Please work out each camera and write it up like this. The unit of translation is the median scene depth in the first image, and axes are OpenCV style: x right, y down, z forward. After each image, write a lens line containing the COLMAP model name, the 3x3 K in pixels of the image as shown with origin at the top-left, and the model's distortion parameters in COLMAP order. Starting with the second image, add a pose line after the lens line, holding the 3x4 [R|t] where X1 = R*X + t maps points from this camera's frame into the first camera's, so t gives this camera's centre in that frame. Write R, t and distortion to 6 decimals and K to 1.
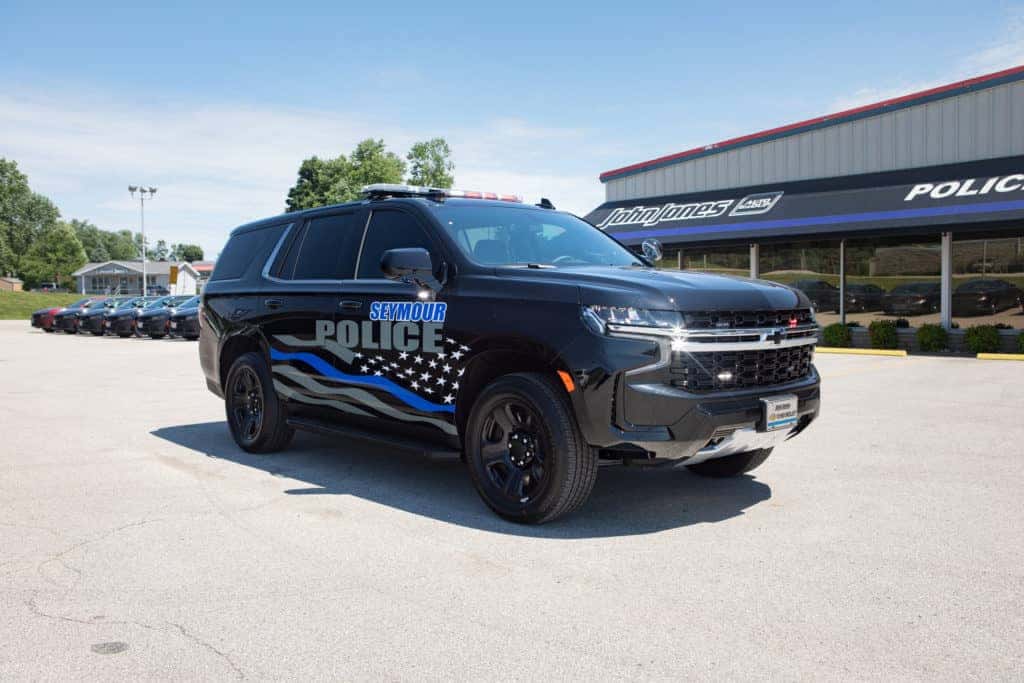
lens RADIAL K [[938.8, 0, 512.0], [0, 938.8, 341.5], [0, 0, 1]] dist [-0.133293, 0.172240]
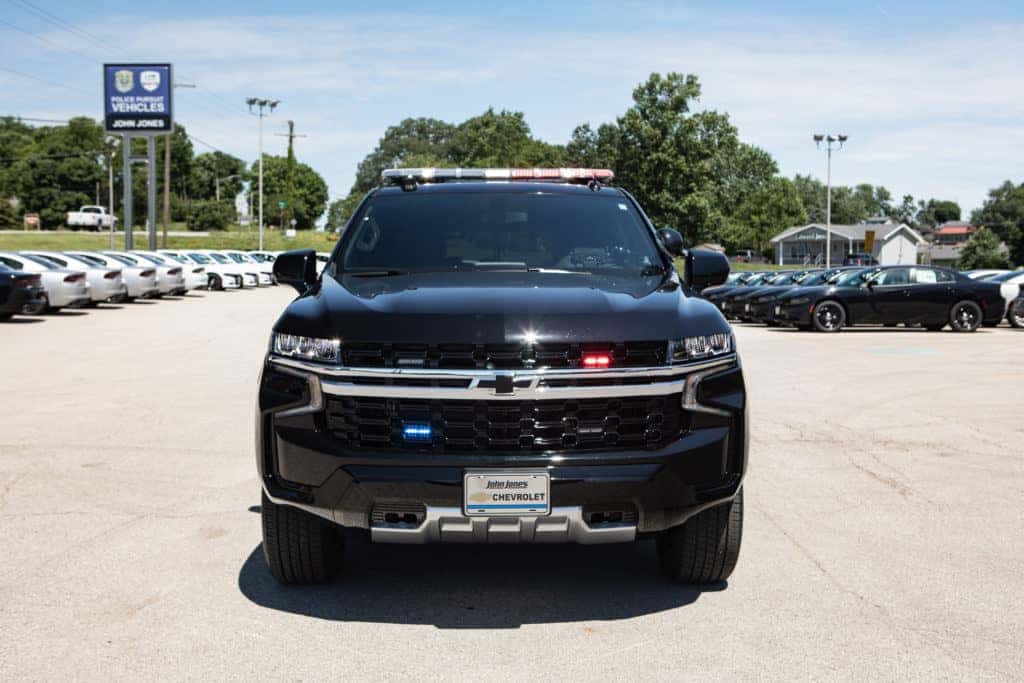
lens RADIAL K [[1164.4, 0, 535.8], [0, 1164.4, 341.7], [0, 0, 1]] dist [0.021241, 0.031849]
pose [[0.741470, 0.053744, -0.668830, 0.386077], [-0.040749, 0.998554, 0.035064, -0.029631], [0.669747, 0.001255, 0.742588, 0.160705]]
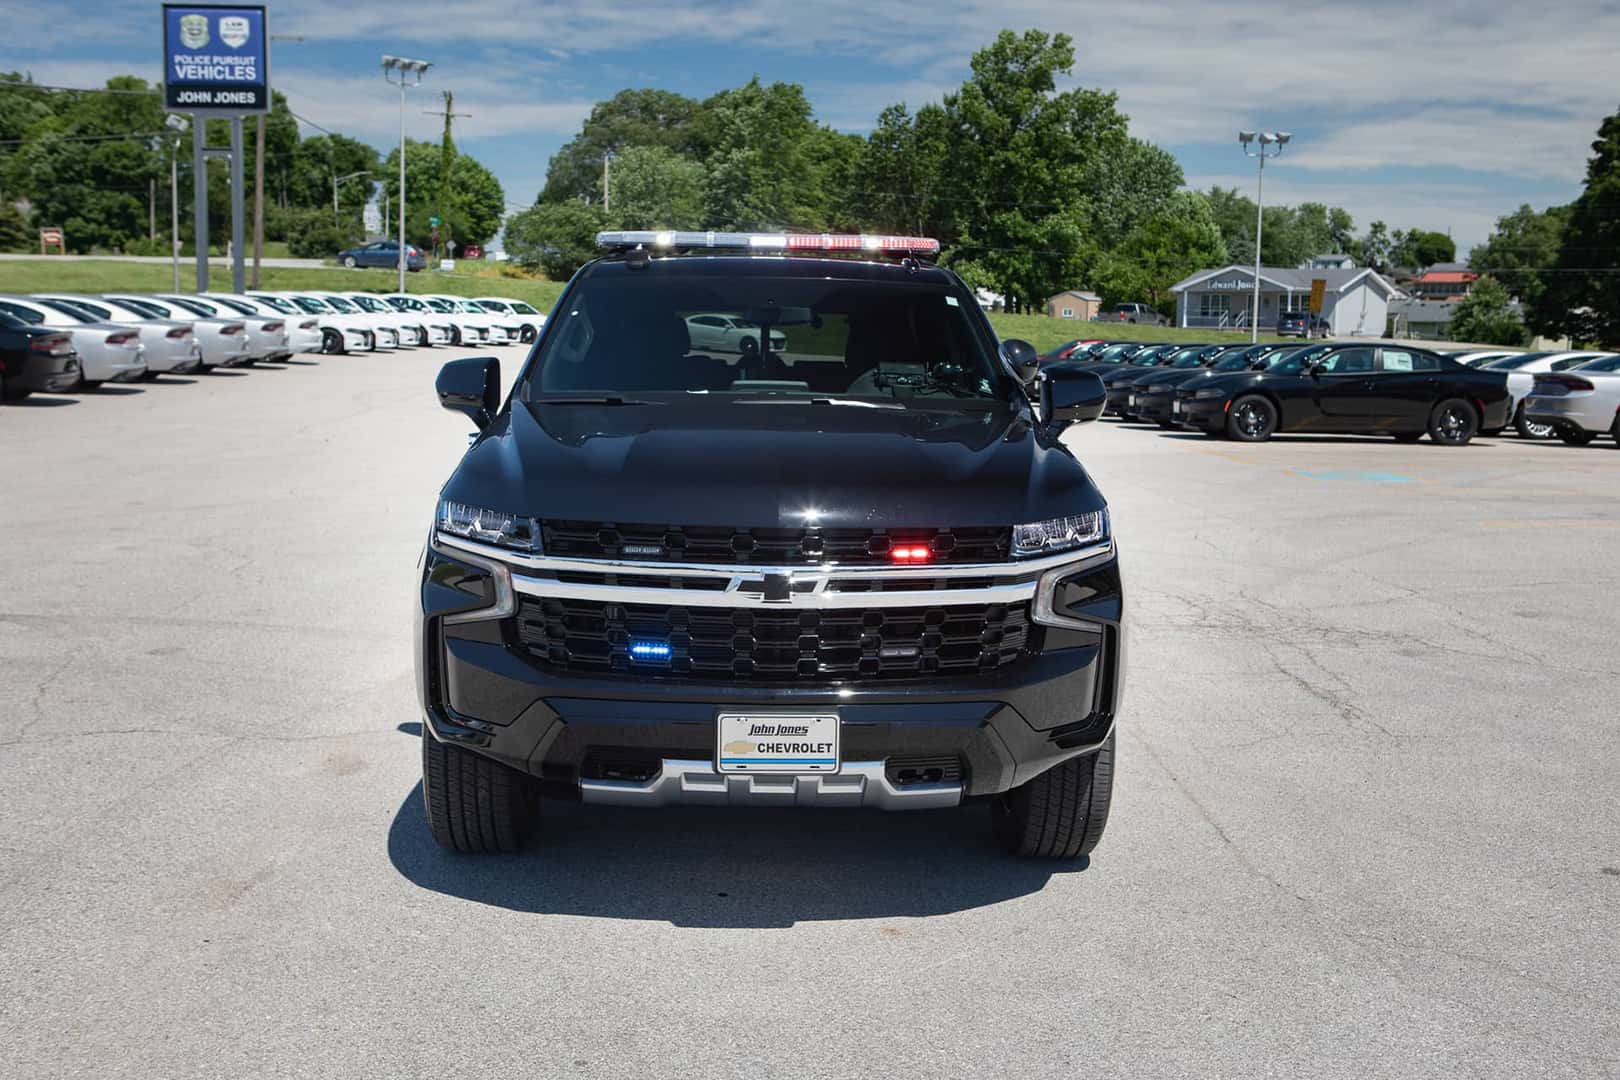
lens RADIAL K [[1749.7, 0, 848.3], [0, 1749.7, 535.9], [0, 0, 1]] dist [0.004658, 0.059327]
pose [[0.753101, 0.108625, -0.648875, 0.393335], [-0.060176, 0.993514, 0.096478, -0.052743], [0.655147, -0.033611, 0.754754, 0.147644]]
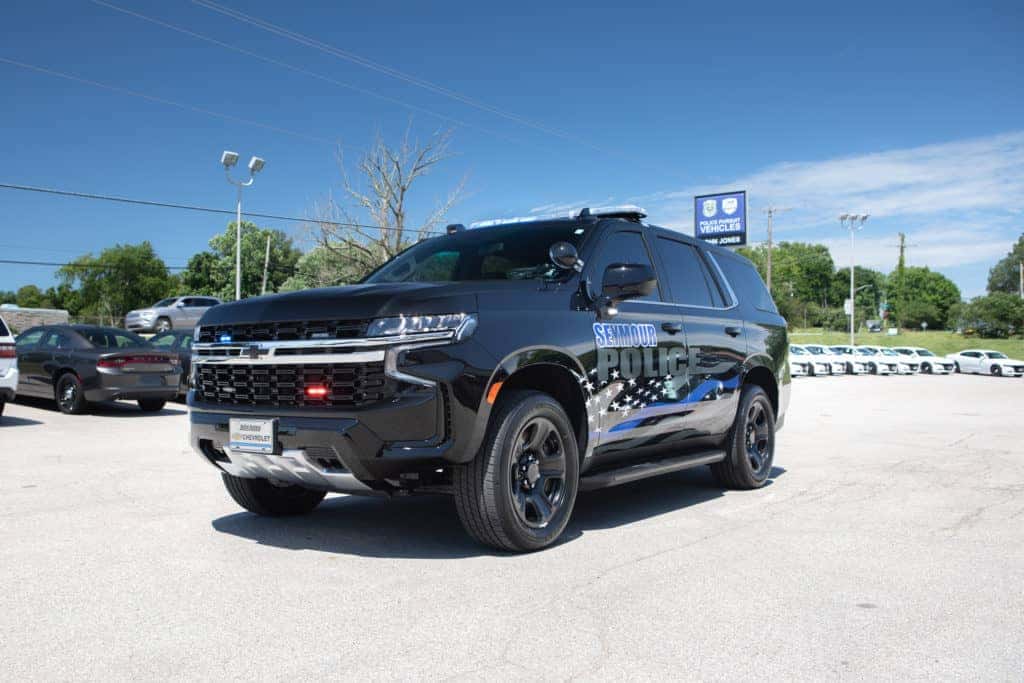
lens RADIAL K [[1023.4, 0, 537.8], [0, 1023.4, 342.7], [0, 0, 1]] dist [-0.152572, 0.312165]
pose [[0.195977, -0.023947, -0.980316, 0.576664], [-0.044358, 0.998462, -0.033258, 0.003275], [0.979605, 0.050002, 0.194614, 0.471207]]
